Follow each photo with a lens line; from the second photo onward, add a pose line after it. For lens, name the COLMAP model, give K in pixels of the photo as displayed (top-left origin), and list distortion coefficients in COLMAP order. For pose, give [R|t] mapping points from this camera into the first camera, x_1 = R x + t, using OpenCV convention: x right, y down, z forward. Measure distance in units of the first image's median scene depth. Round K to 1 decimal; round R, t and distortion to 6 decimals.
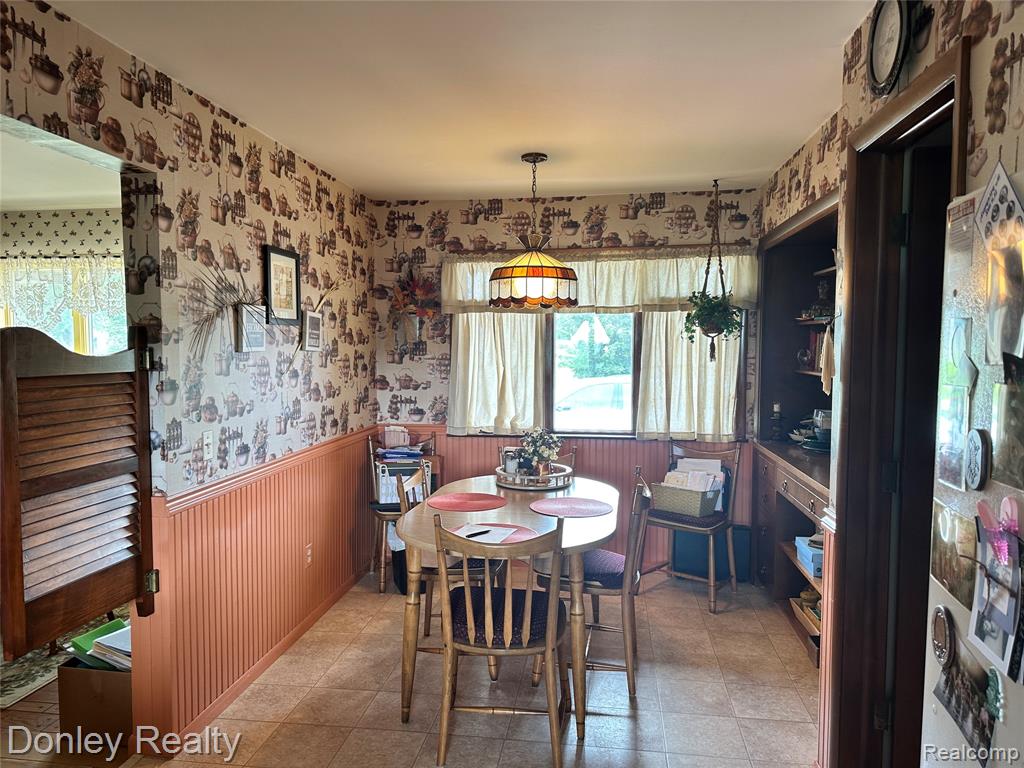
lens RADIAL K [[720.9, 0, 508.8], [0, 720.9, 390.1], [0, 0, 1]] dist [0.041574, -0.048421]
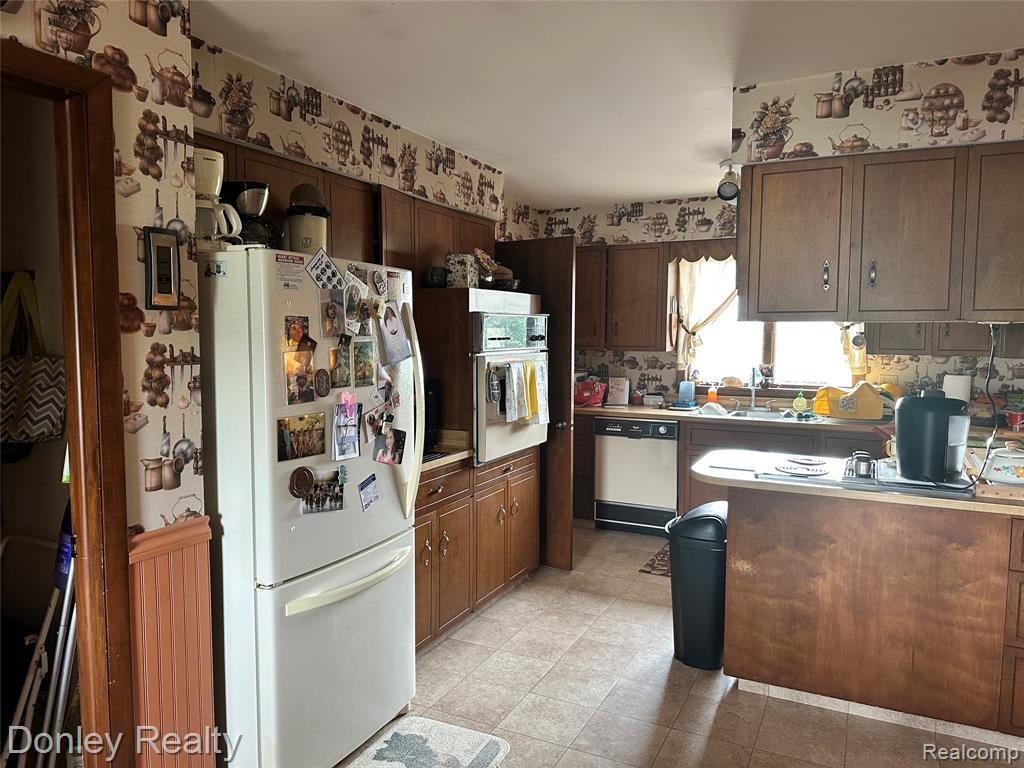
lens RADIAL K [[720.9, 0, 511.6], [0, 720.9, 388.4], [0, 0, 1]] dist [0.041574, -0.048421]
pose [[-0.947855, -0.030339, 0.317253, -0.140356], [0.016578, 0.989417, 0.144147, -0.046034], [-0.318269, 0.141890, -0.937322, 0.689661]]
